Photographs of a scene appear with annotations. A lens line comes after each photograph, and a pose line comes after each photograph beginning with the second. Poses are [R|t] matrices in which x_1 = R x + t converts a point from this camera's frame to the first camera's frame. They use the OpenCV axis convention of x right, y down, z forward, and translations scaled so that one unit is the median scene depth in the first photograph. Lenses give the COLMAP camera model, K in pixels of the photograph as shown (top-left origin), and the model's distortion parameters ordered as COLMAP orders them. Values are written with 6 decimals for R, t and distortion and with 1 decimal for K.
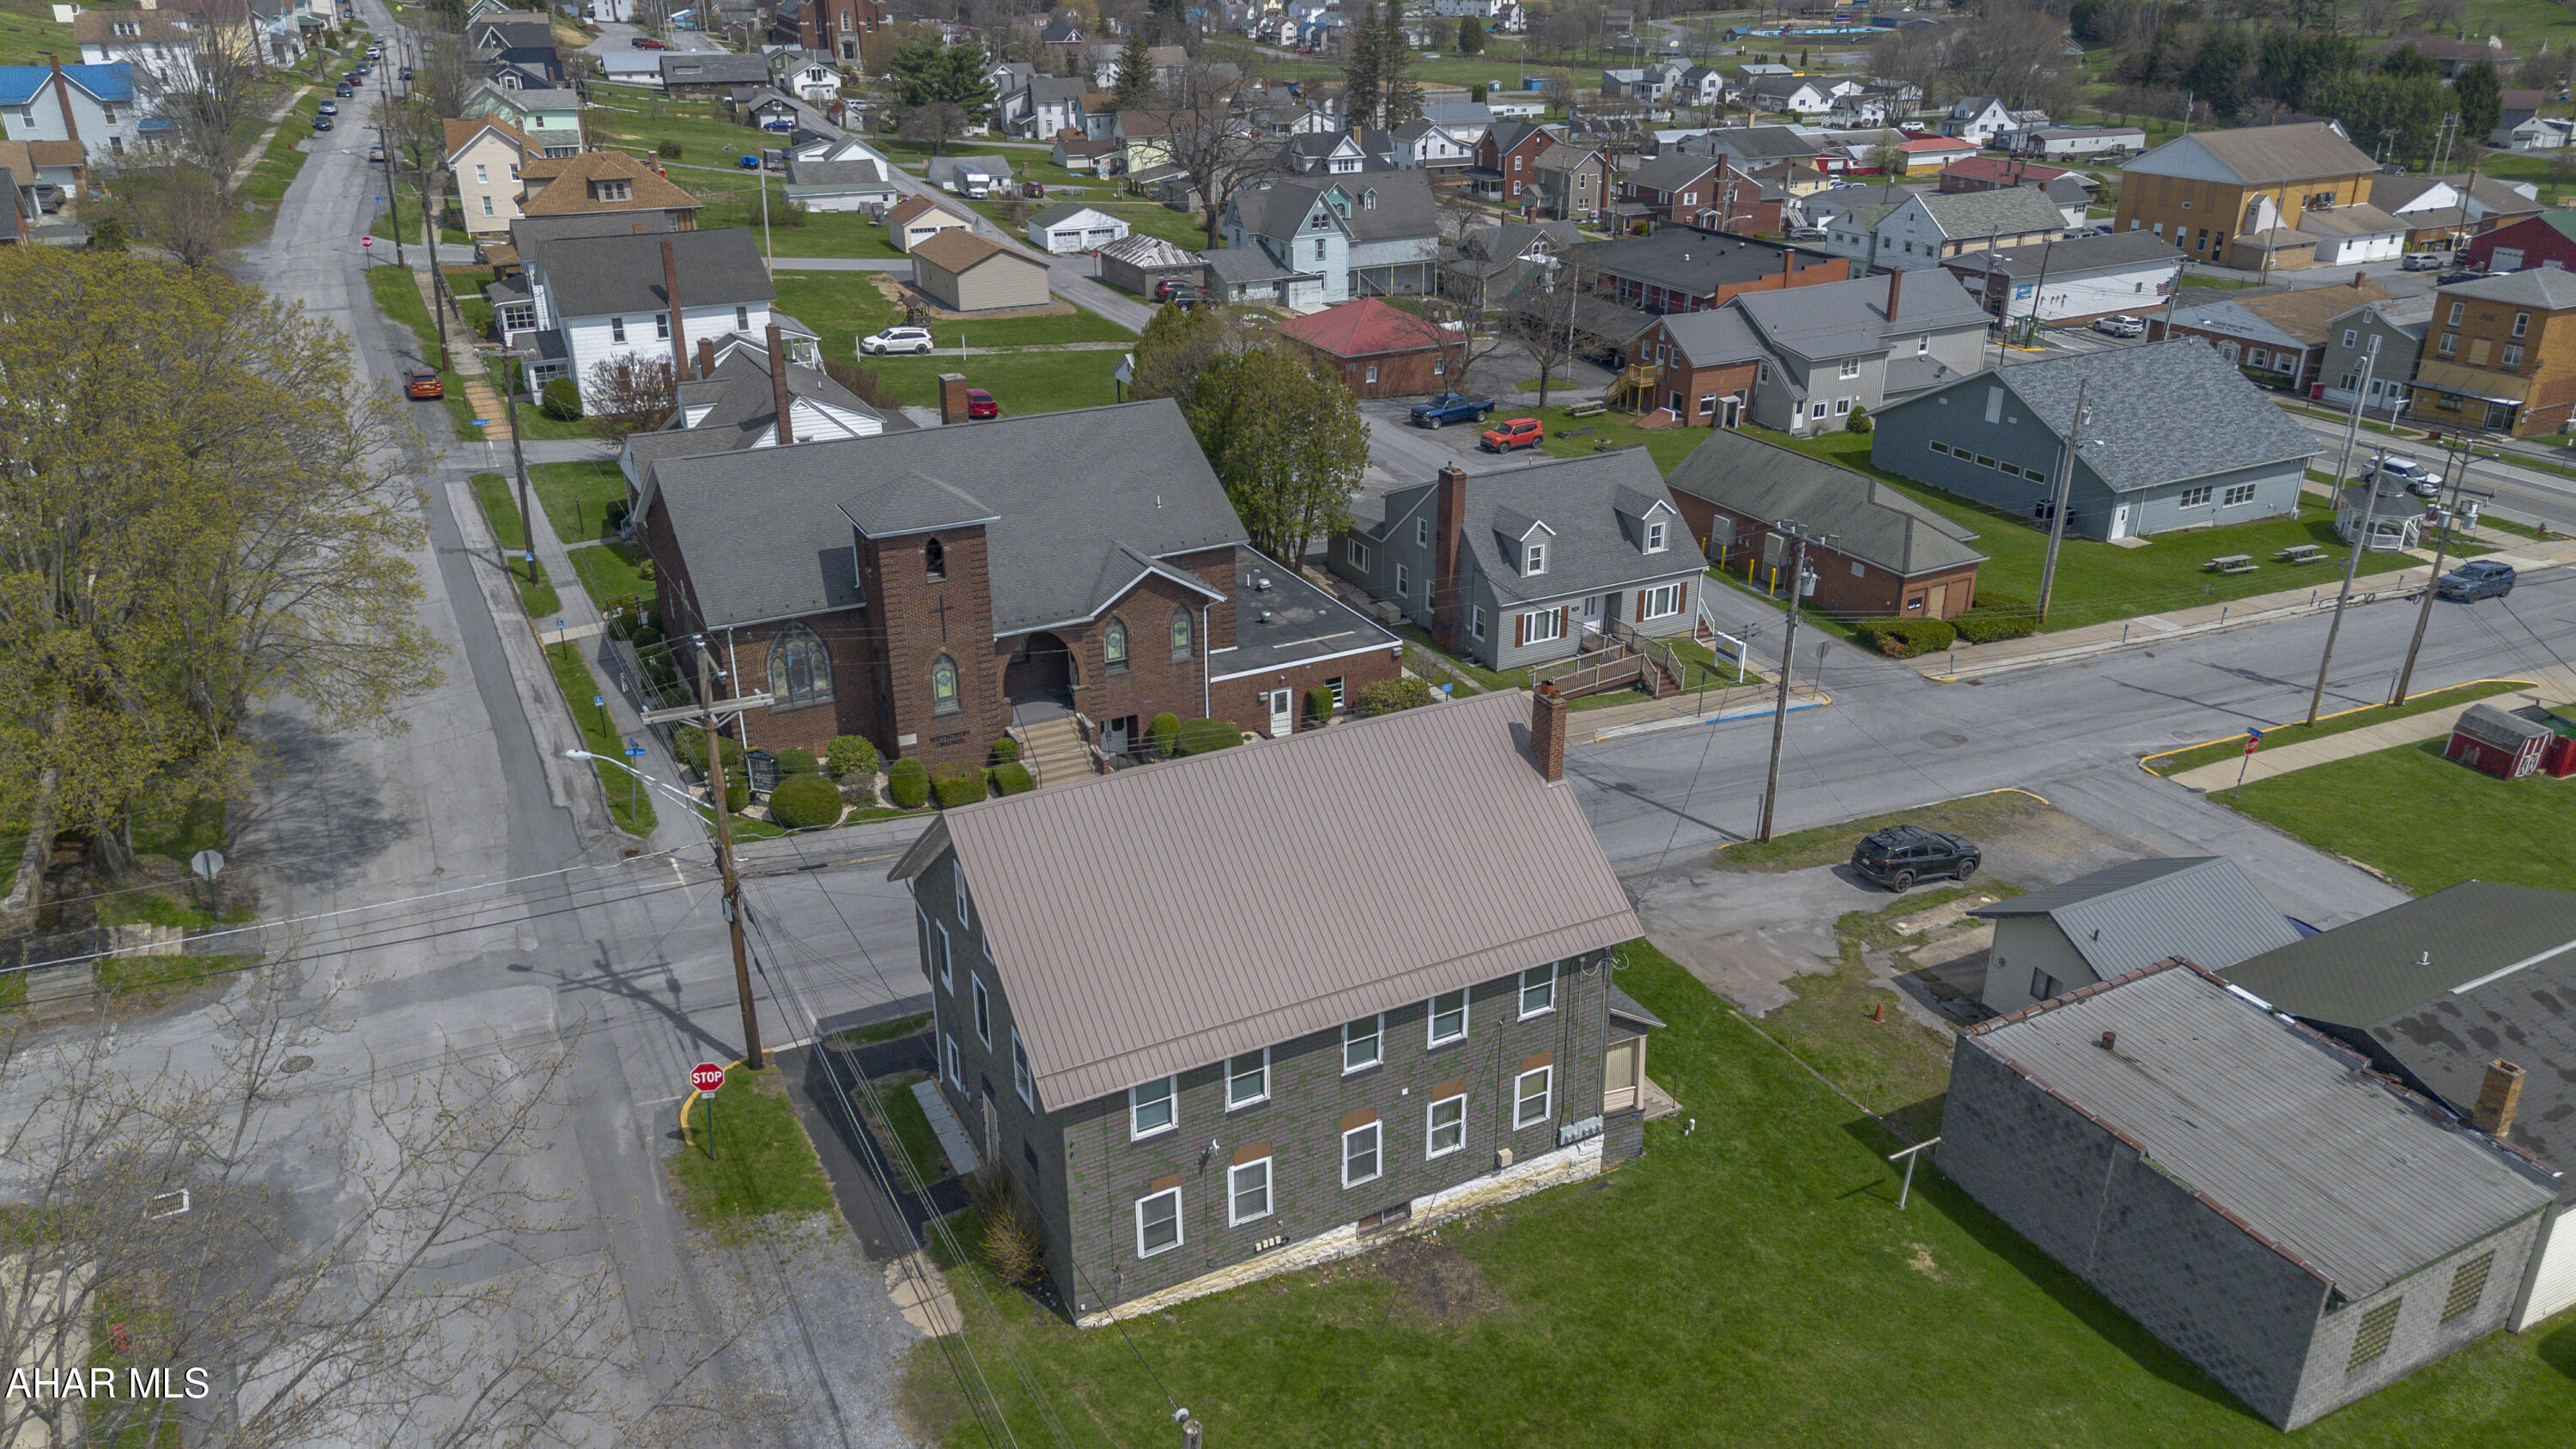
lens RADIAL K [[1816.0, 0, 1292.9], [0, 1816.0, 732.2], [0, 0, 1]] dist [0.084594, -0.097189]
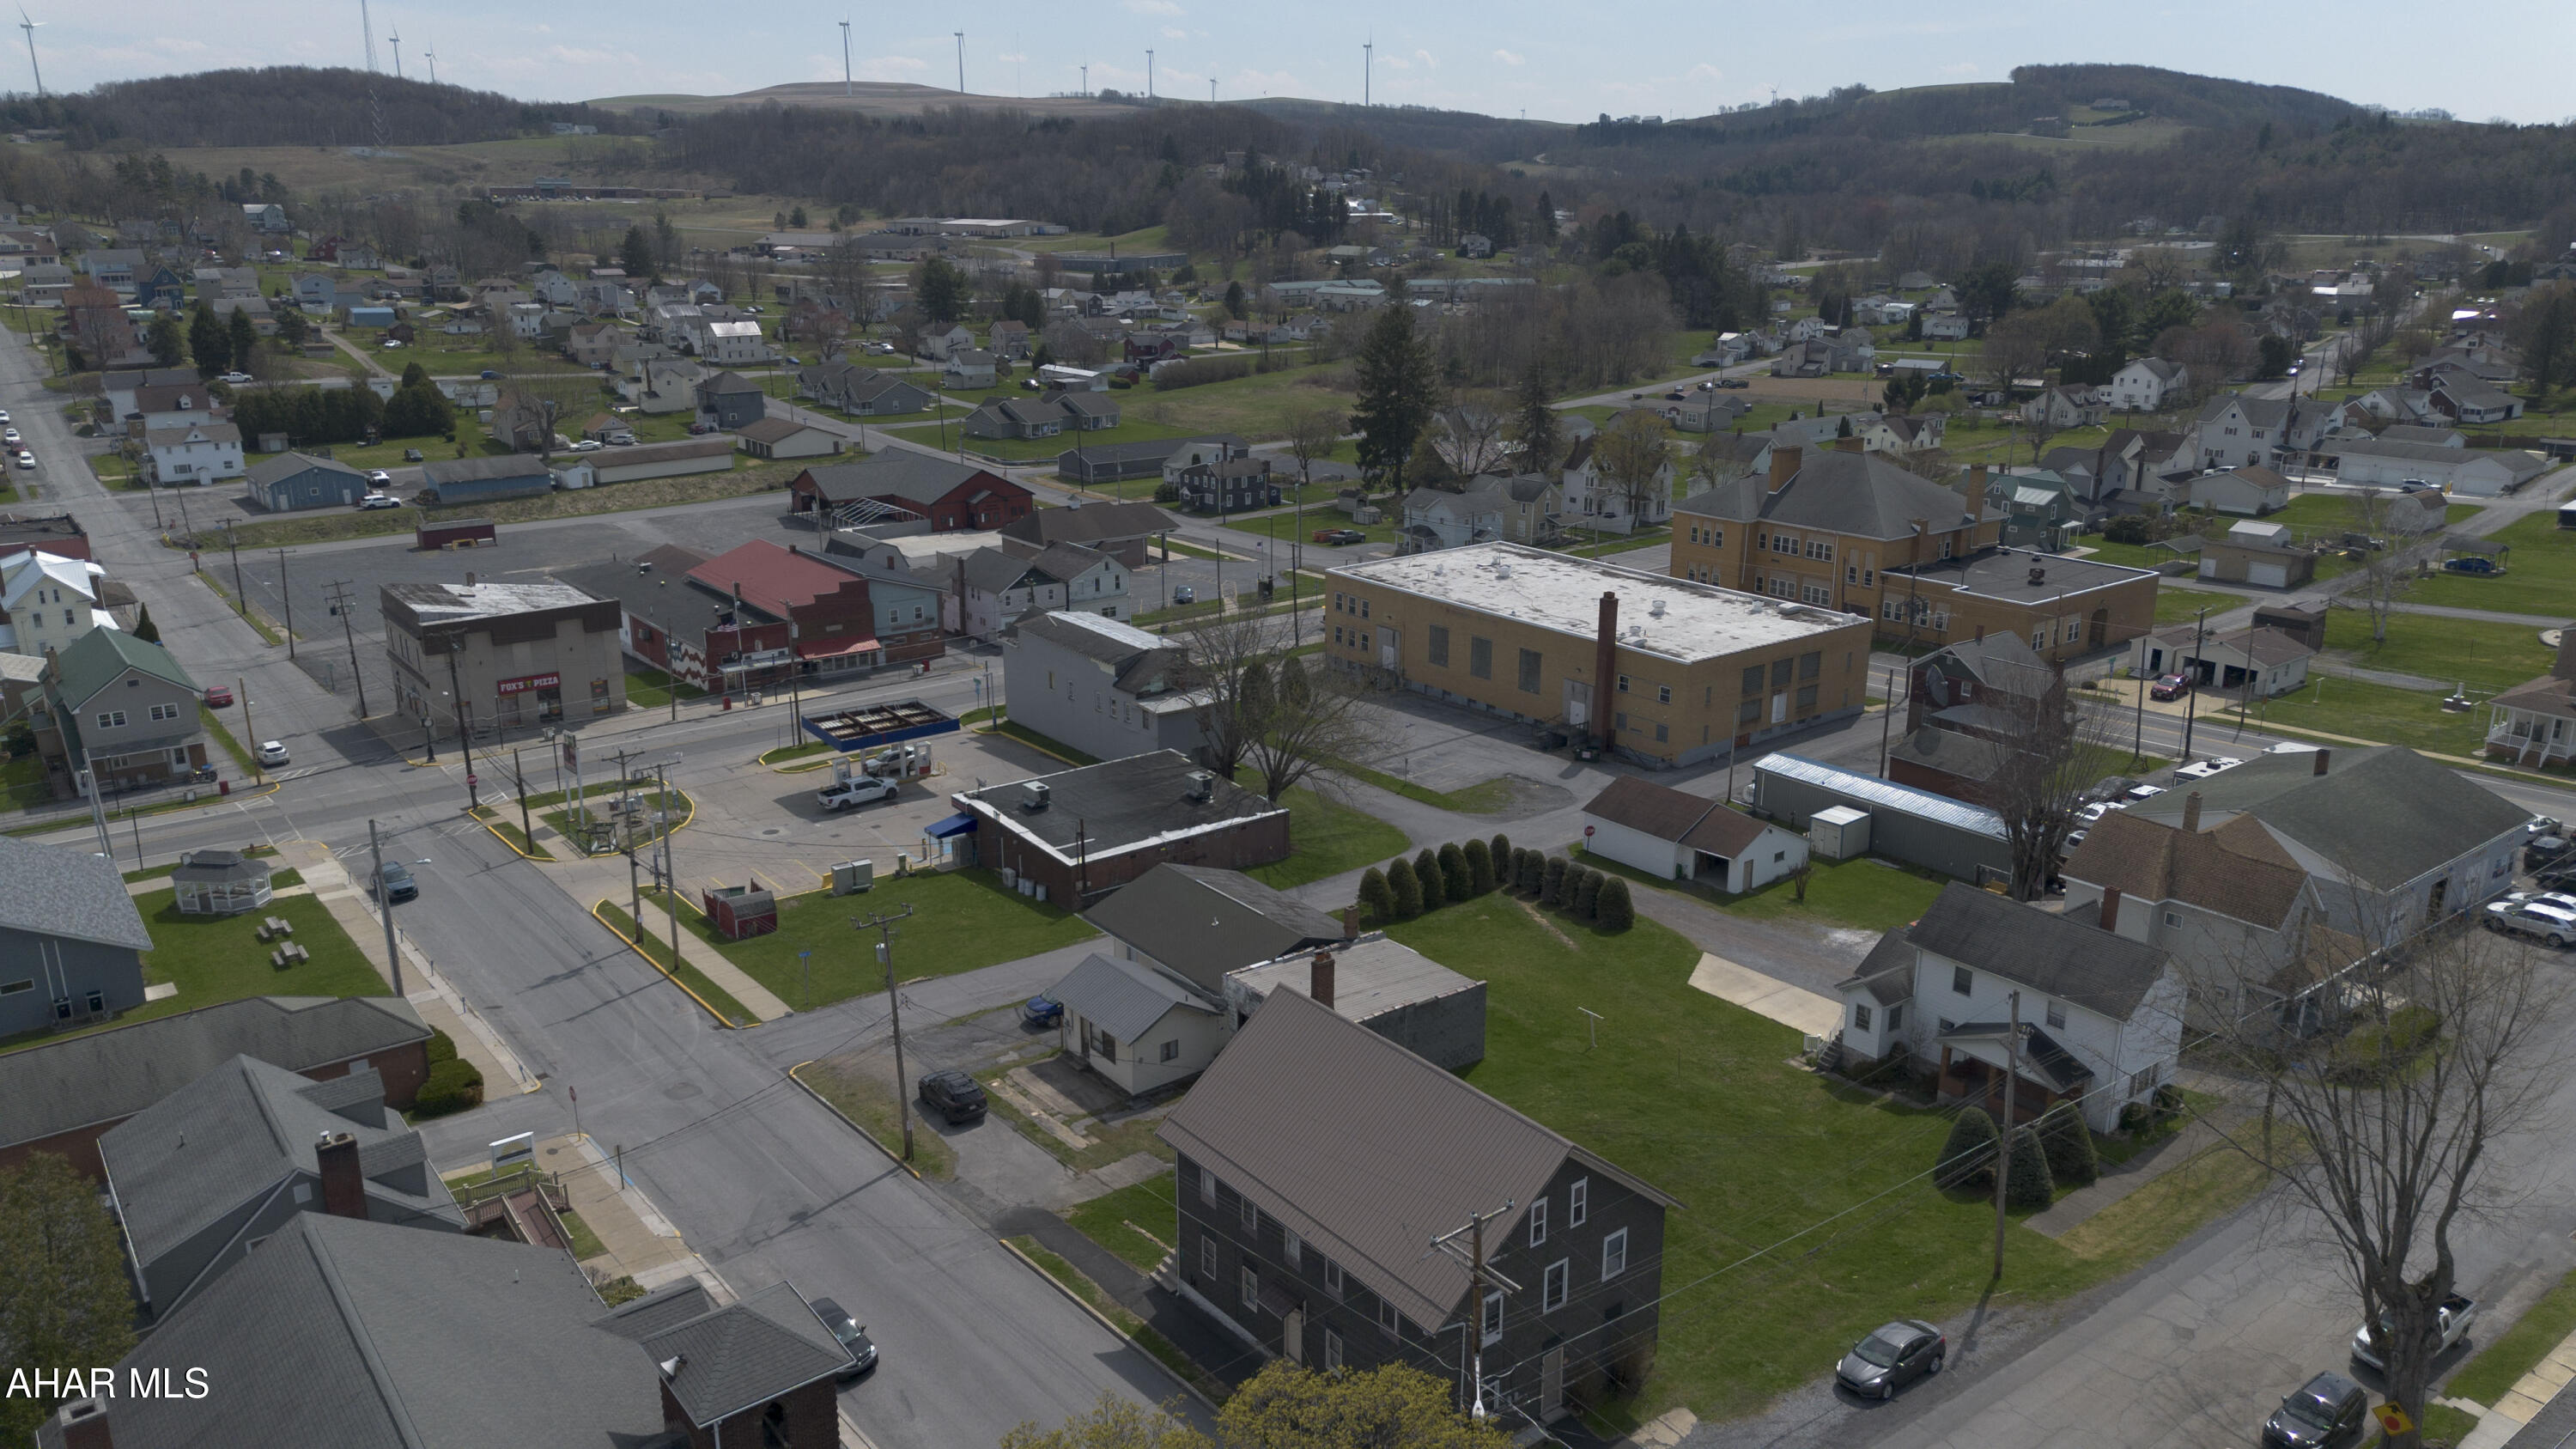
lens RADIAL K [[1816.0, 0, 1292.9], [0, 1816.0, 732.2], [0, 0, 1]] dist [0.084594, -0.097189]
pose [[-0.176242, -0.281342, 0.943284, -1.233447], [0.396311, 0.856904, 0.329625, -0.691039], [-0.901042, 0.431927, -0.039524, 0.972458]]
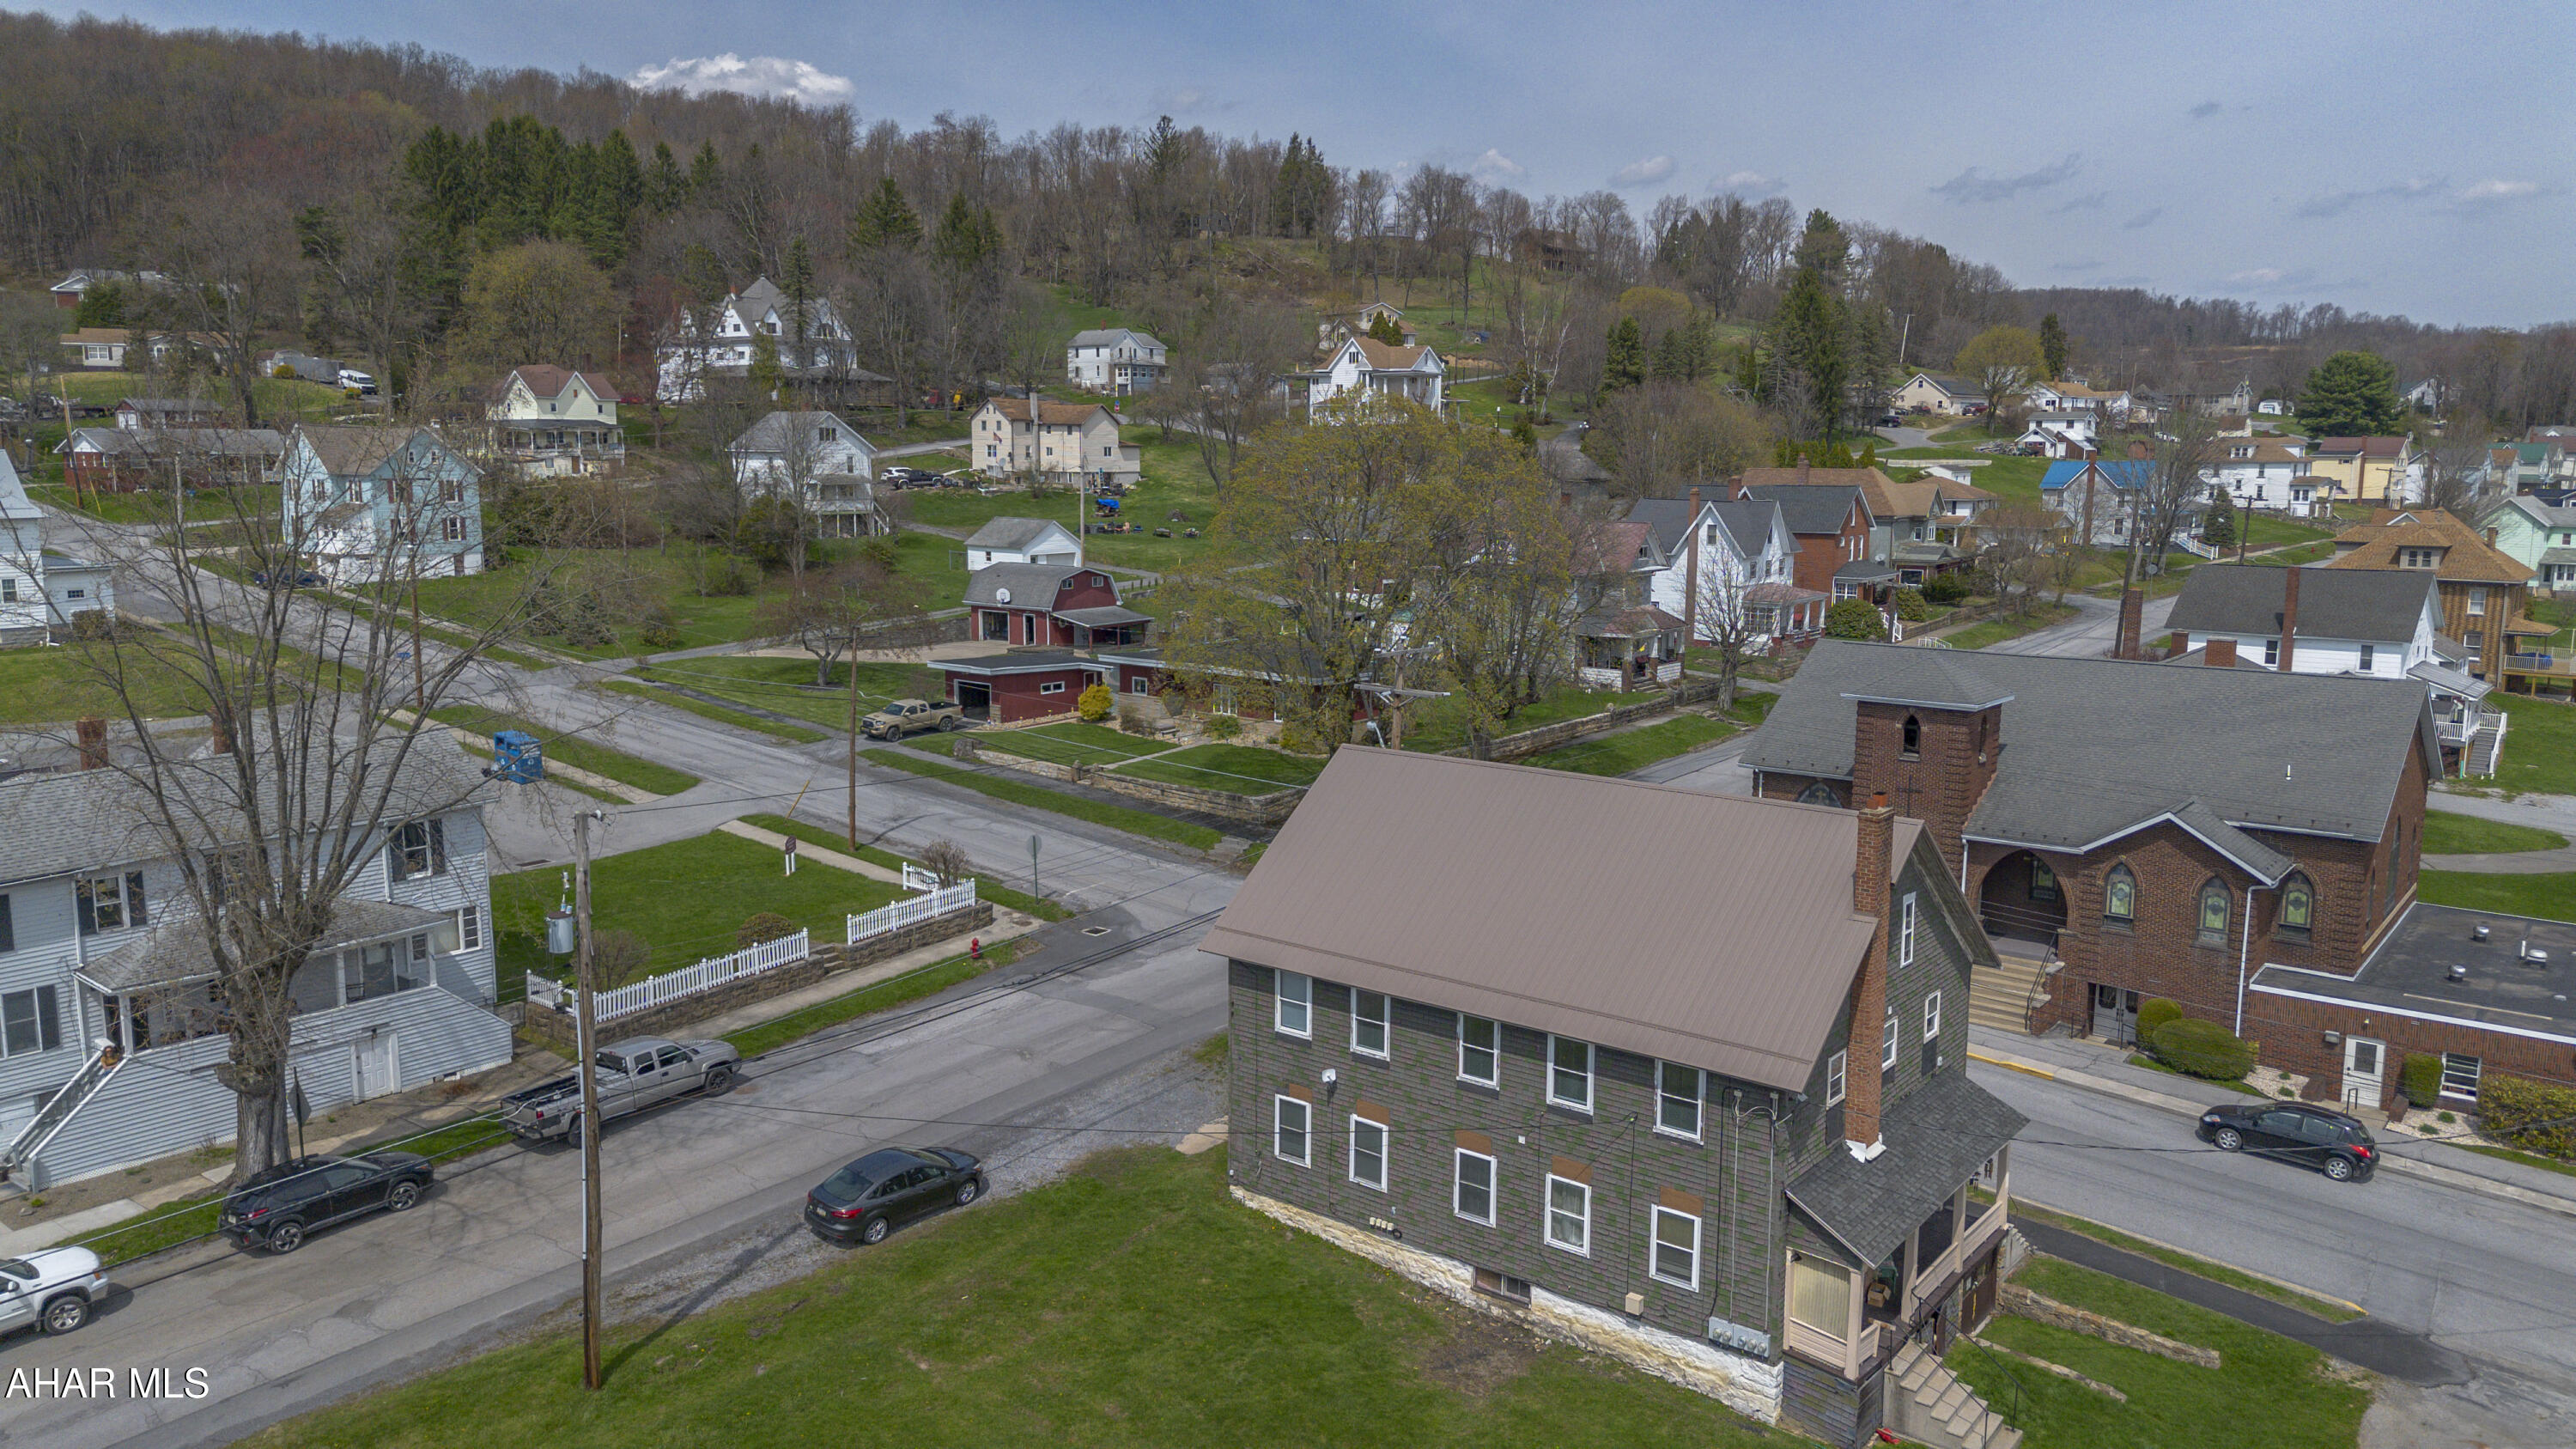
lens RADIAL K [[1816.0, 0, 1292.9], [0, 1816.0, 732.2], [0, 0, 1]] dist [0.084594, -0.097189]
pose [[0.401803, 0.147385, -0.903787, 0.758501], [-0.375414, 0.926723, -0.015776, 0.058664], [0.835236, 0.345633, 0.427691, 0.401047]]
